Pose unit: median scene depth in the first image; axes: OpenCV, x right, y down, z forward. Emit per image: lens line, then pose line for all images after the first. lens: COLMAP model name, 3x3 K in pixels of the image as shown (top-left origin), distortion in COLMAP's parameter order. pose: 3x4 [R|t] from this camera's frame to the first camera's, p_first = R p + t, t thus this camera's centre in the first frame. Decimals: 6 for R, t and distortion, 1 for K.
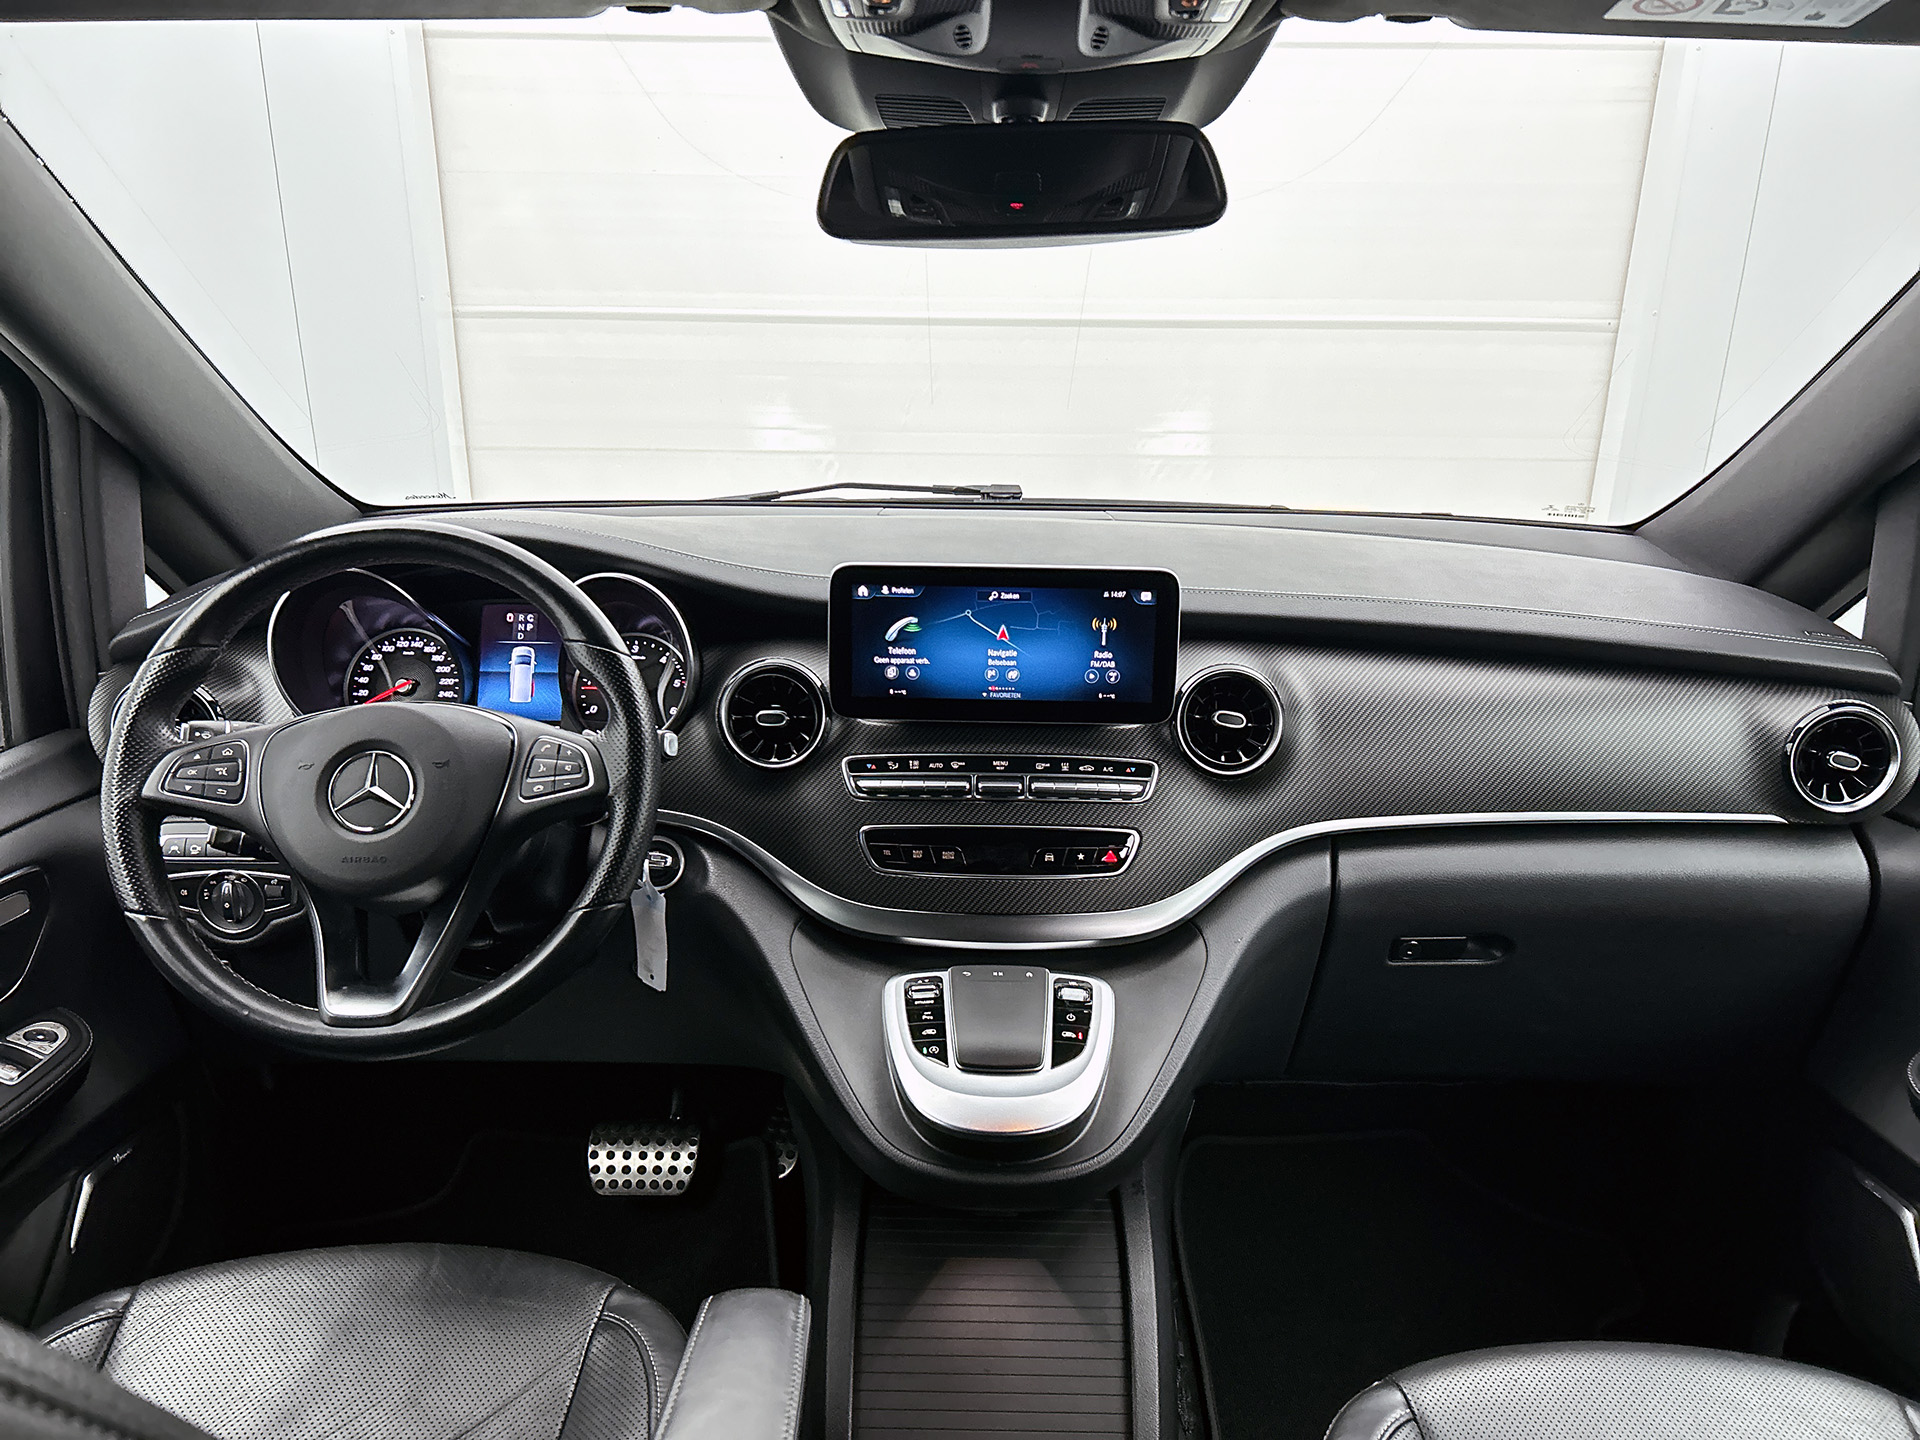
lens RADIAL K [[1445.3, 0, 960.0], [0, 1445.3, 720.0], [0, 0, 1]] dist [0.013519, 0.003901]
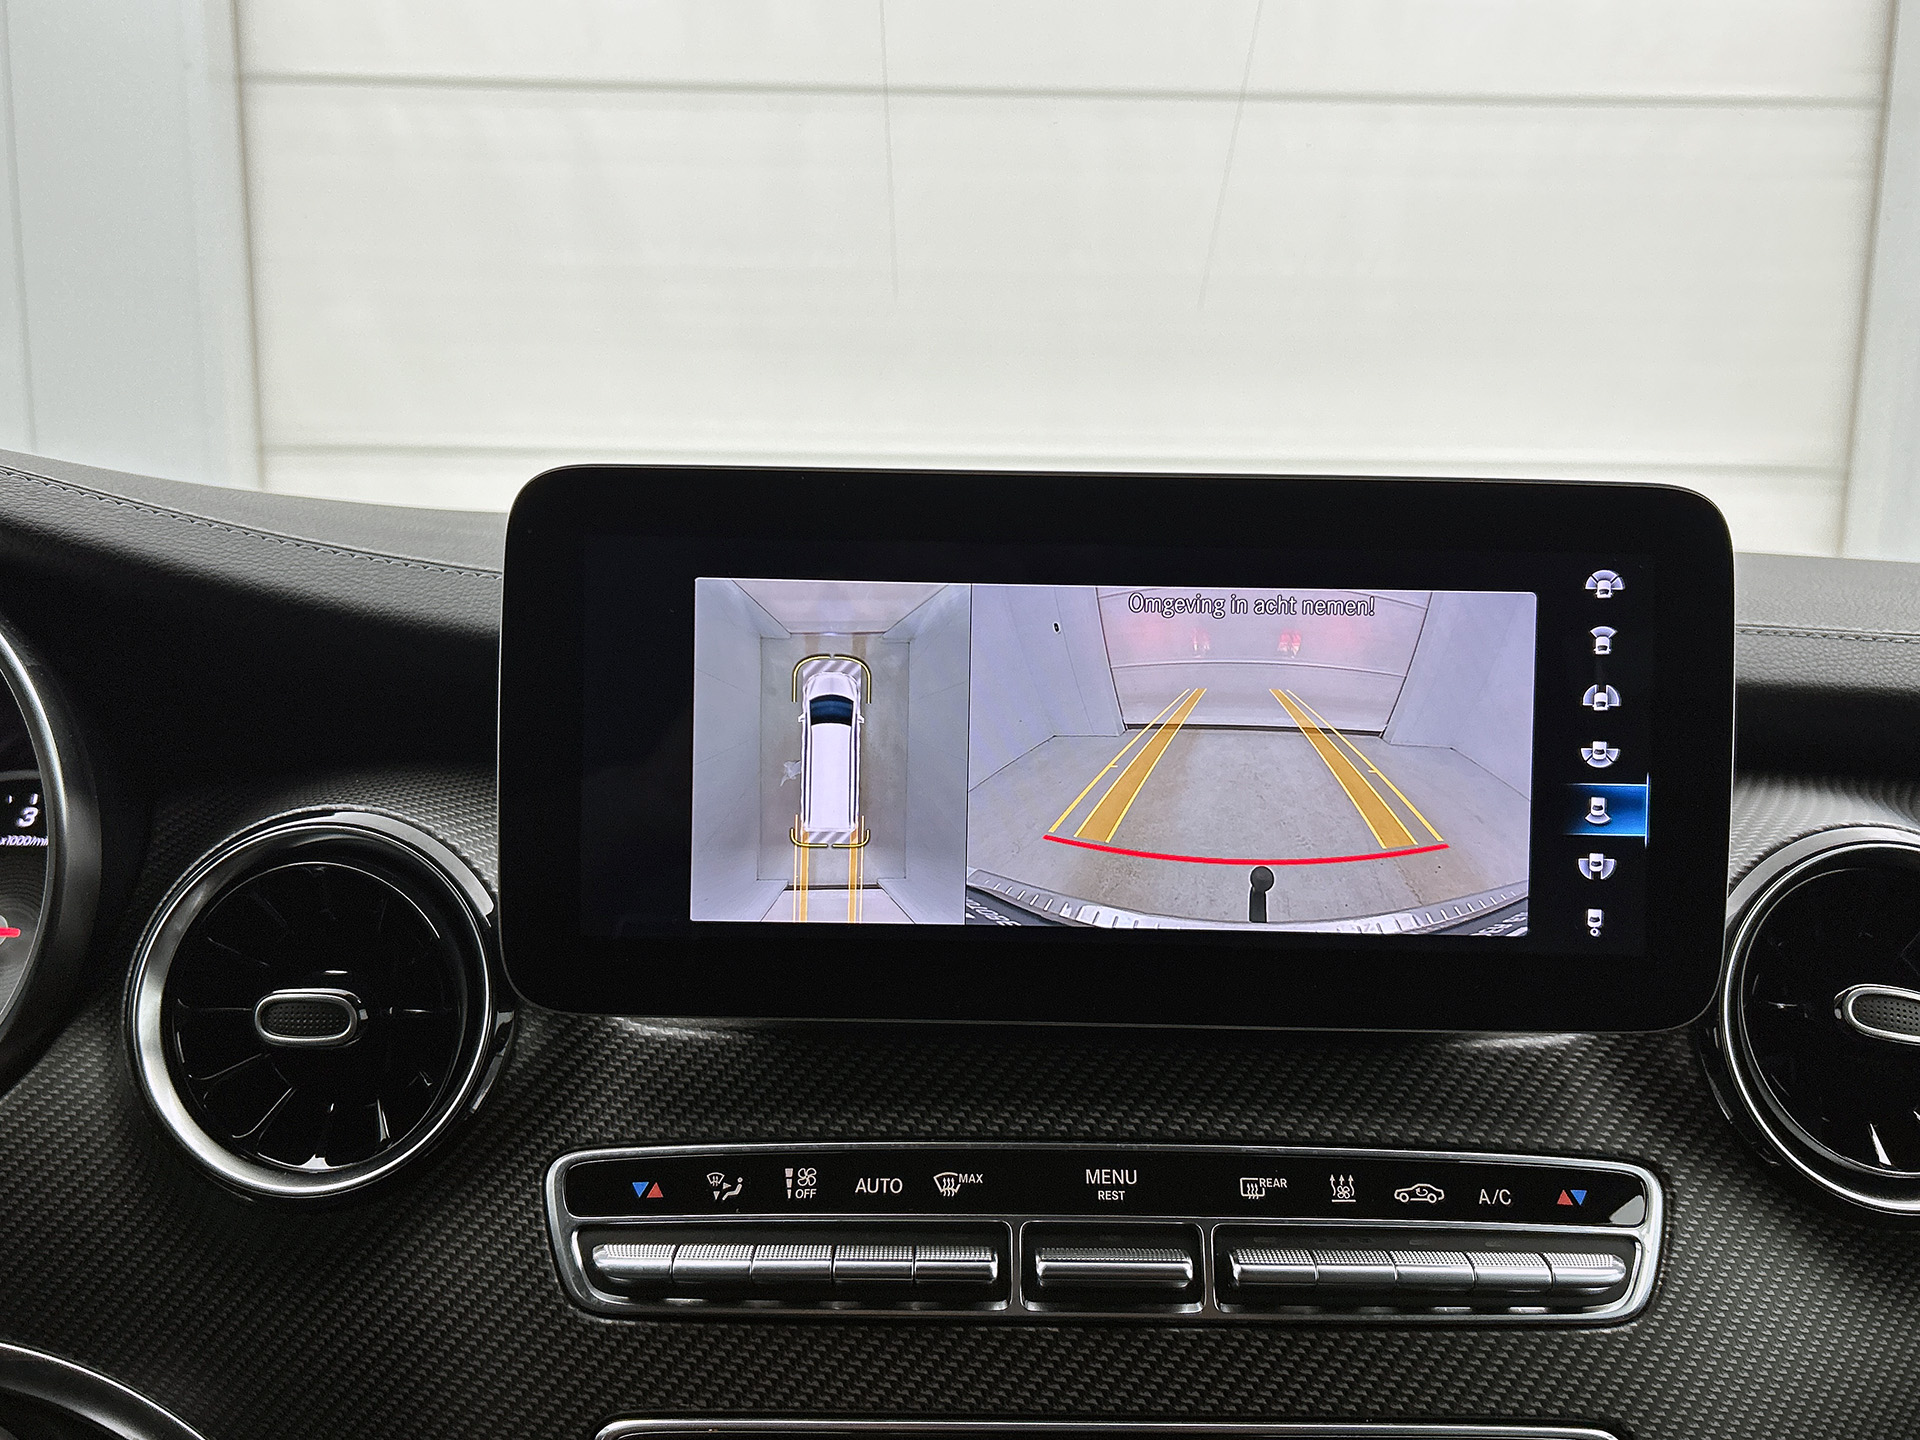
lens RADIAL K [[1655.3, 0, 960.0], [0, 1655.3, 720.0], [0, 0, 1]] dist [-0.002983, -0.001634]
pose [[0.999879, -0.001146, 0.015486, -0.005847], [0.003902, 0.983828, -0.179074, 0.000157], [-0.015031, 0.179113, 0.983714, 0.670270]]
